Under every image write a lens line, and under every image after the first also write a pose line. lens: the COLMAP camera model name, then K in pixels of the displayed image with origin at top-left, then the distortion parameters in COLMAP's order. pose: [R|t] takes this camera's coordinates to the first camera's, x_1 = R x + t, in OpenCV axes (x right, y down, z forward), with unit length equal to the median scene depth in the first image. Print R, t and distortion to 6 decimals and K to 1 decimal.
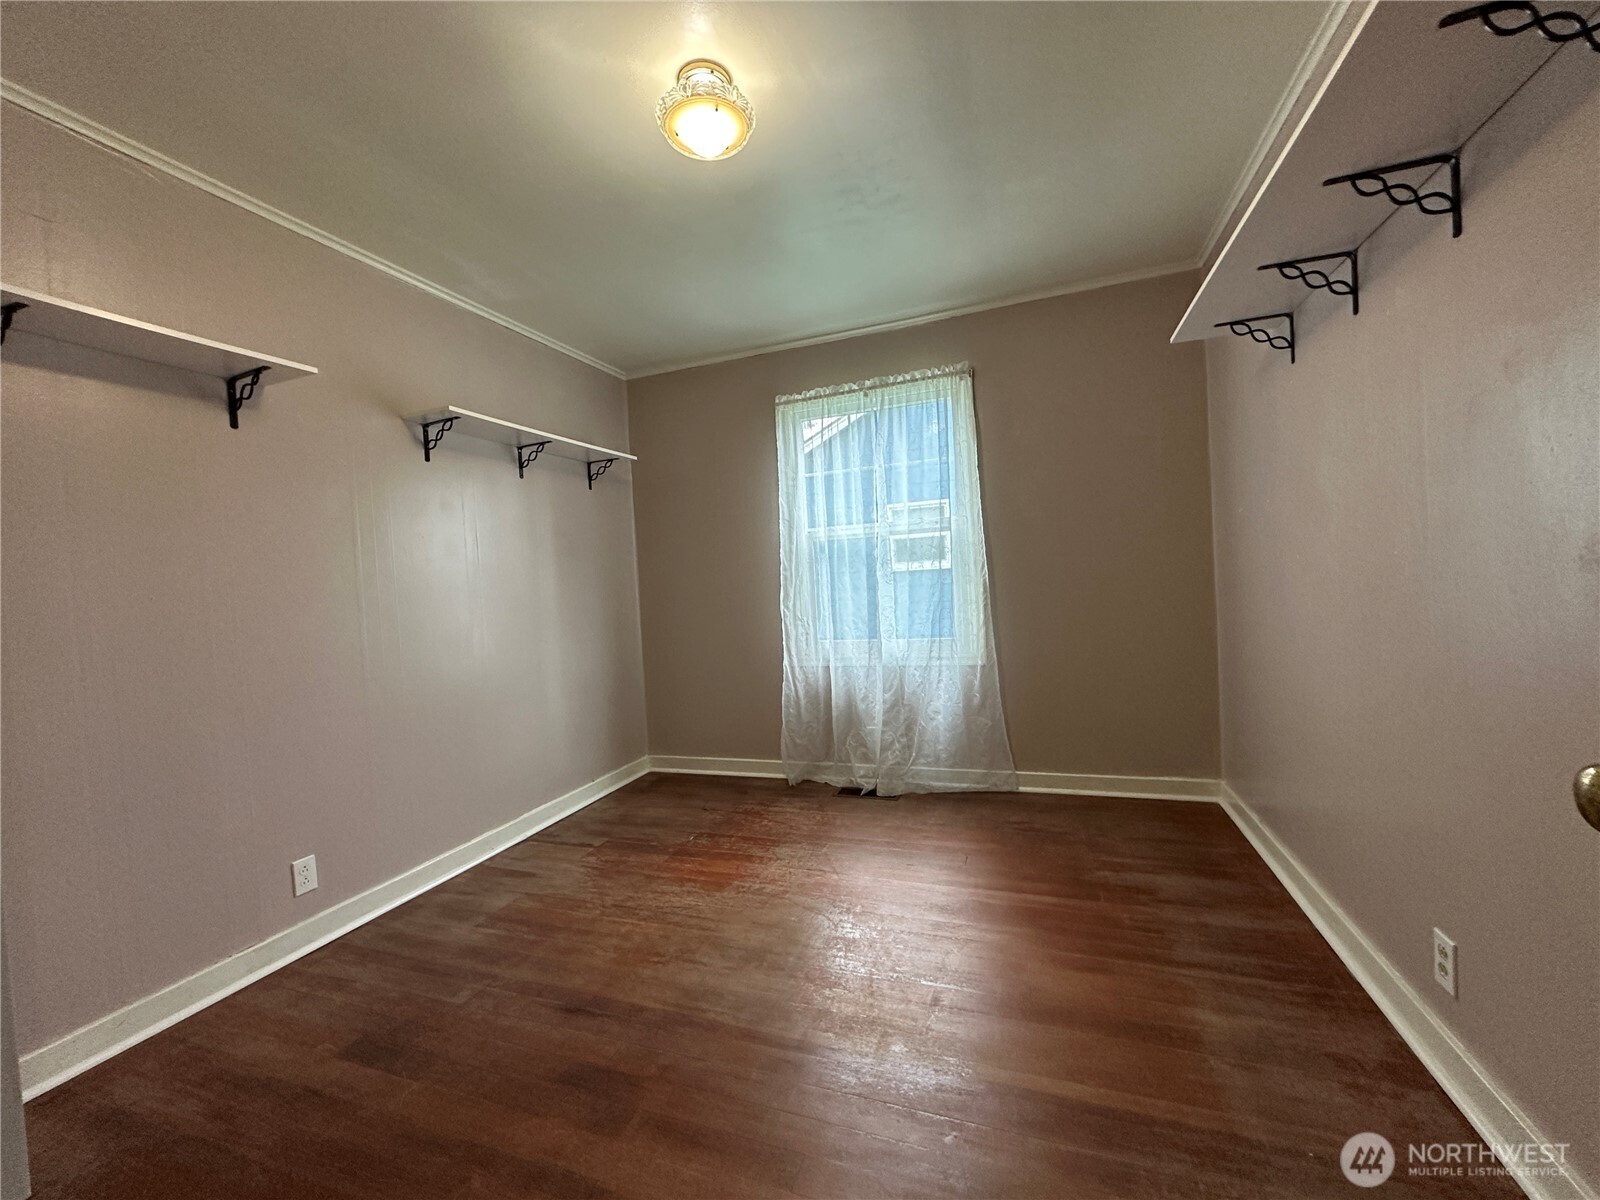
lens RADIAL K [[638.4, 0, 806.0], [0, 638.4, 595.3], [0, 0, 1]] dist [-0.004566, 0.001267]
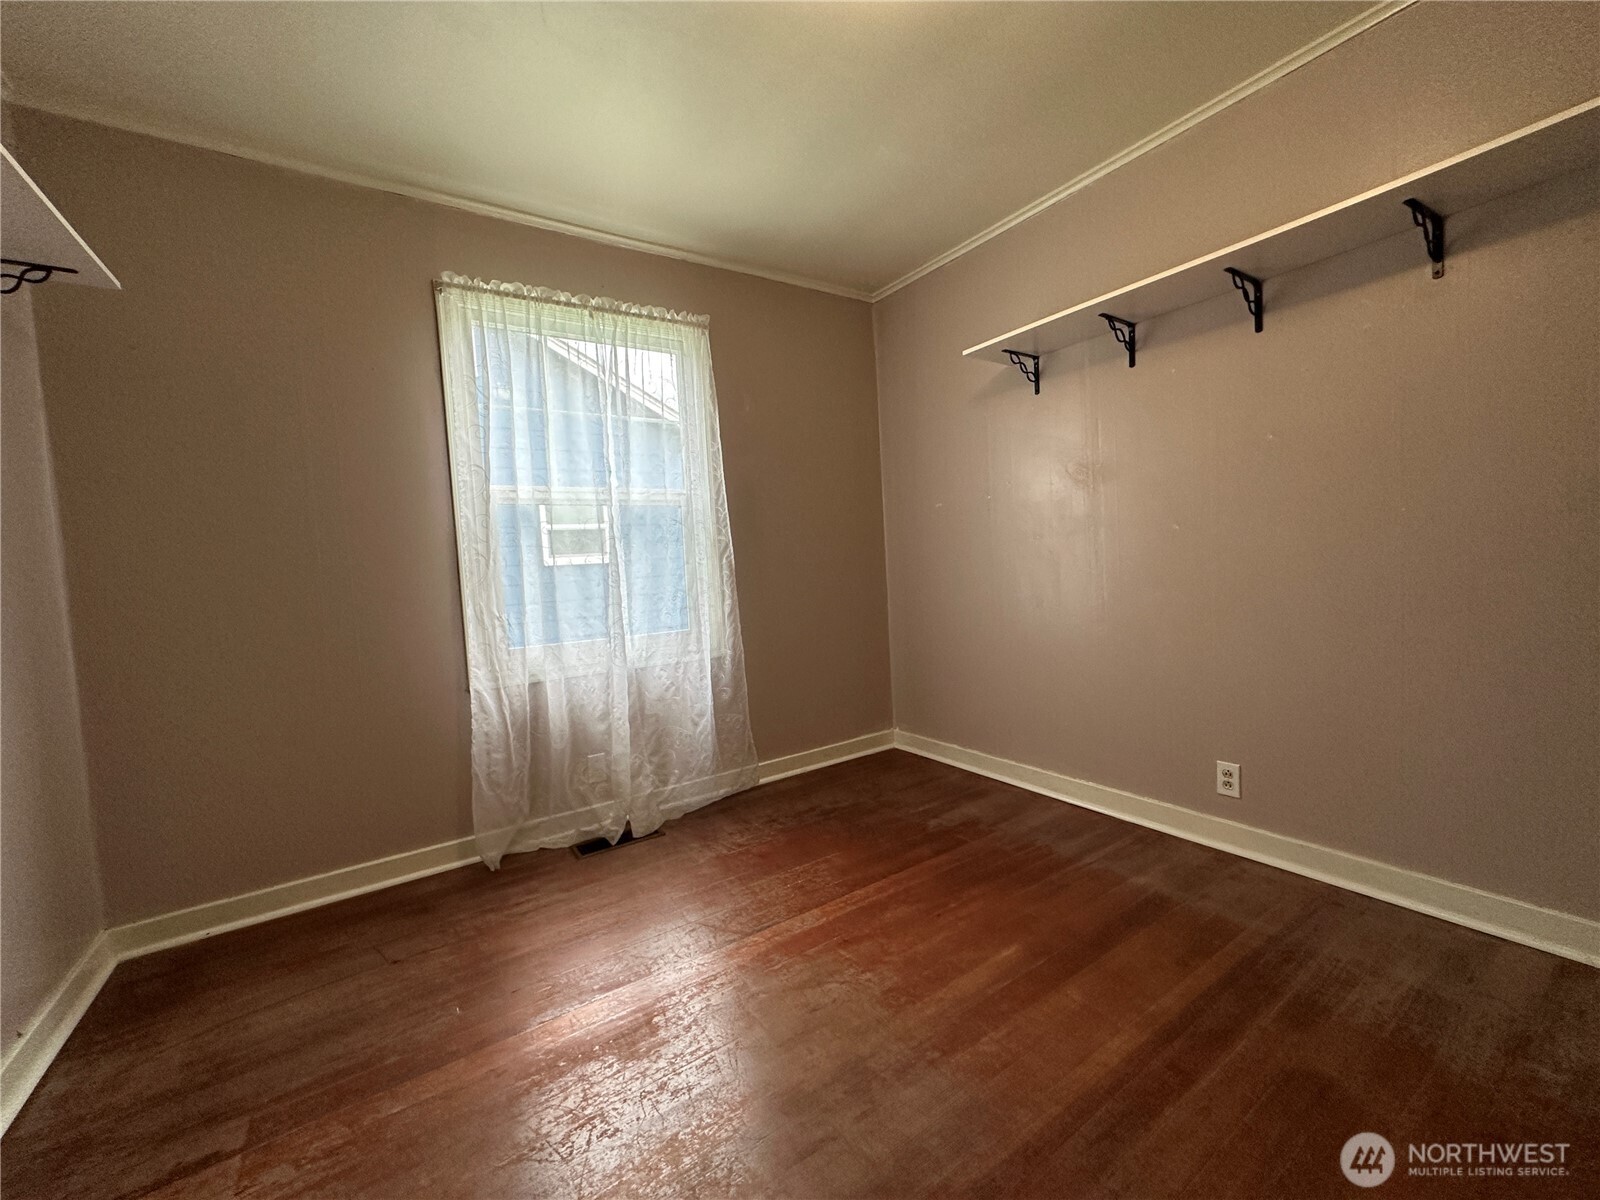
lens RADIAL K [[638.4, 0, 800.0], [0, 638.4, 593.8], [0, 0, 1]] dist [-0.004566, 0.001267]
pose [[0.590116, -0.015964, 0.807160, -0.387031], [0.035764, 0.999340, -0.006382, 0.030783], [-0.806526, 0.032633, 0.590298, 0.372217]]
